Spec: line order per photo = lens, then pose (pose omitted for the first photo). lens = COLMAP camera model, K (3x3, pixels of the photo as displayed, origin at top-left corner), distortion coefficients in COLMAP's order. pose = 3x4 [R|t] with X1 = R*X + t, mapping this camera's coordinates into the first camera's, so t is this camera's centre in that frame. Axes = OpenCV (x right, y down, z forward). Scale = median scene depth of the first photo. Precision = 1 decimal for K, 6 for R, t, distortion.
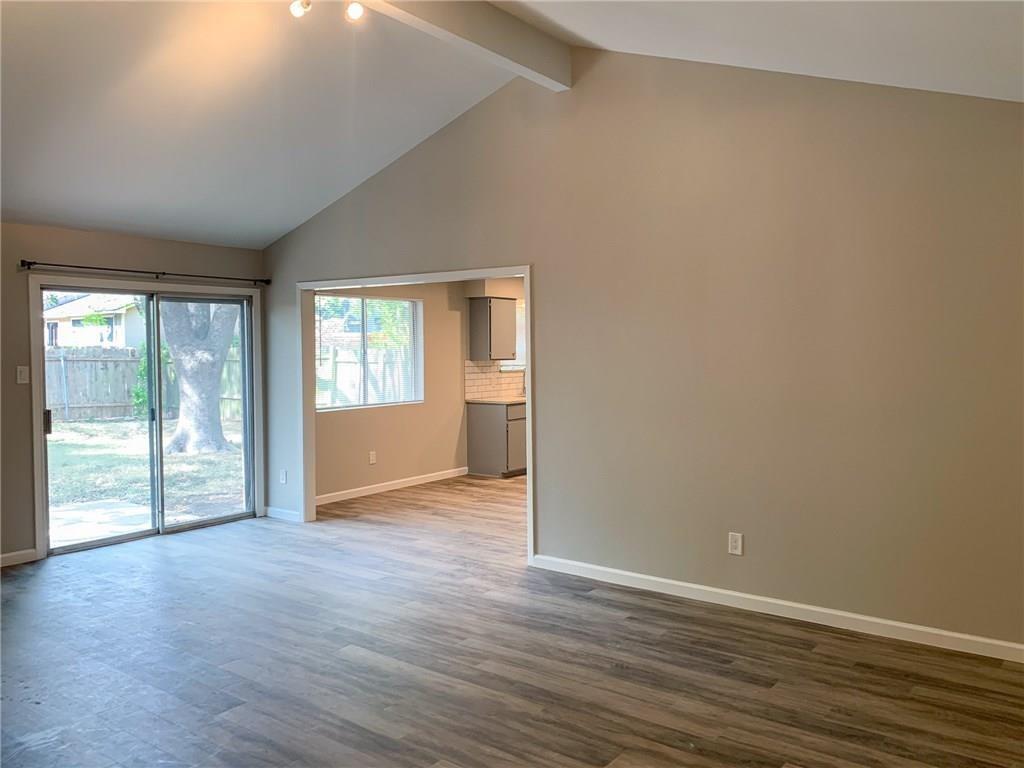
lens RADIAL K [[811.3, 0, 516.3], [0, 811.3, 377.5], [0, 0, 1]] dist [0.086049, -0.127902]
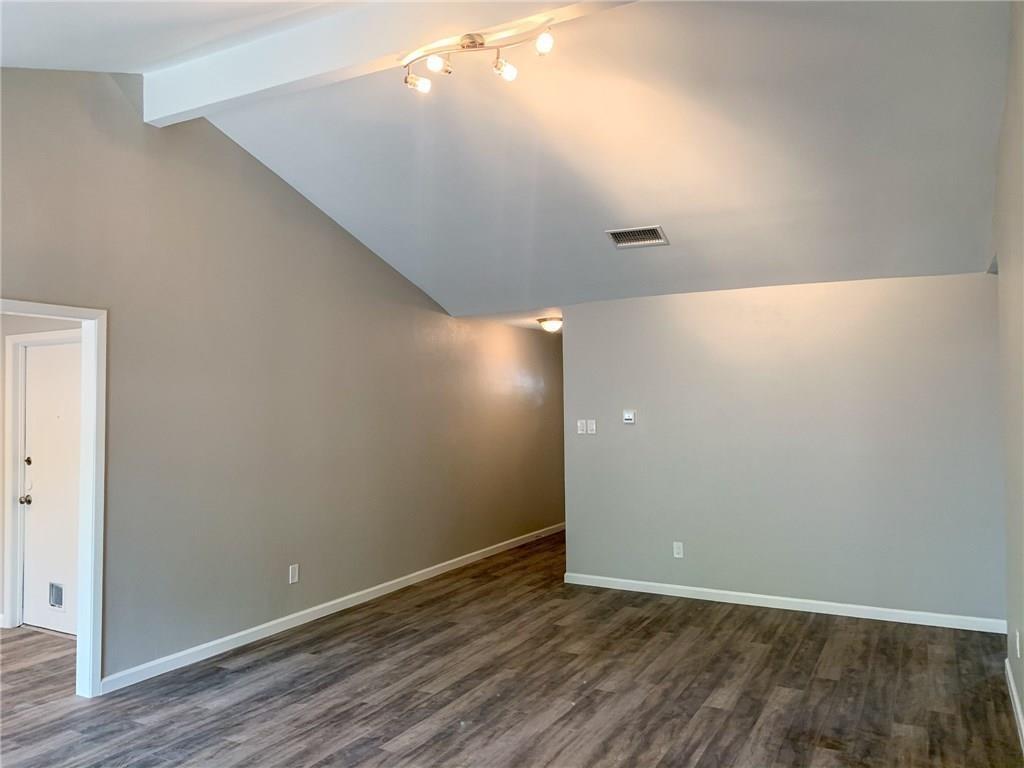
lens RADIAL K [[779.2, 0, 501.1], [0, 779.2, 386.6], [0, 0, 1]] dist [0.066801, -0.071627]
pose [[-0.143713, 0.028648, 0.989205, -0.975522], [0.041930, 0.998860, -0.022836, -0.037009], [-0.988731, 0.038196, -0.144750, 0.884901]]
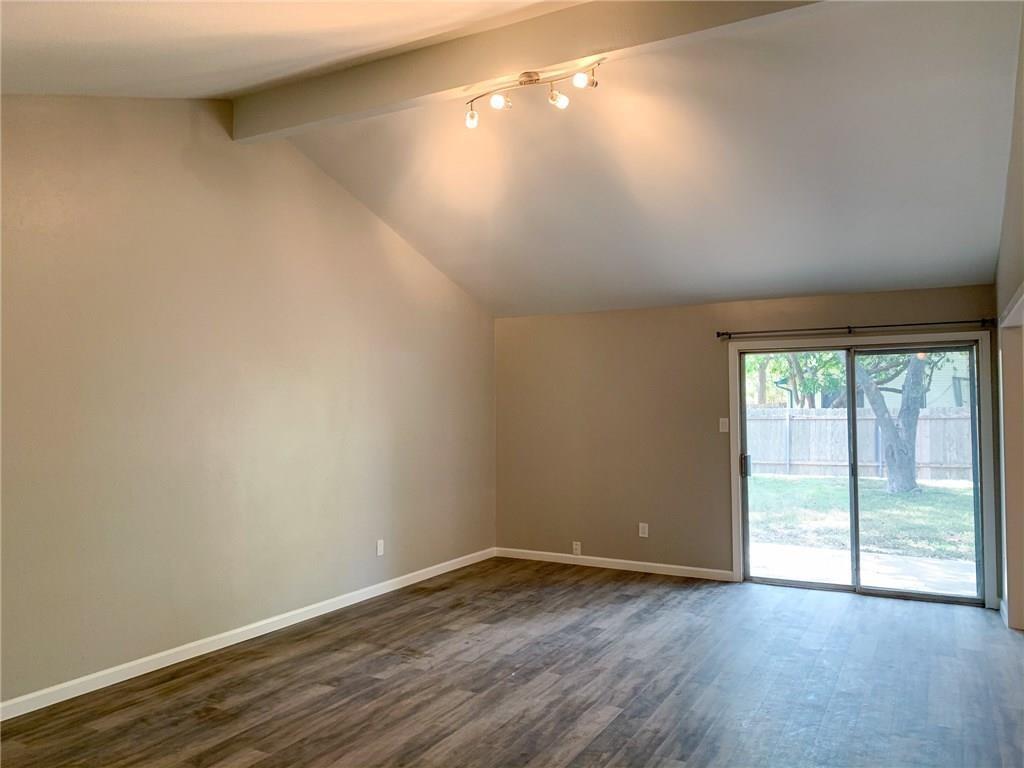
lens RADIAL K [[783.4, 0, 512.0], [0, 783.4, 384.0], [0, 0, 1]] dist [0.020259, -0.003361]
pose [[0.147212, -0.026784, -0.988742, 0.642704], [-0.031367, 0.999004, -0.031733, -0.021888], [0.988607, 0.035686, 0.146225, 0.651314]]
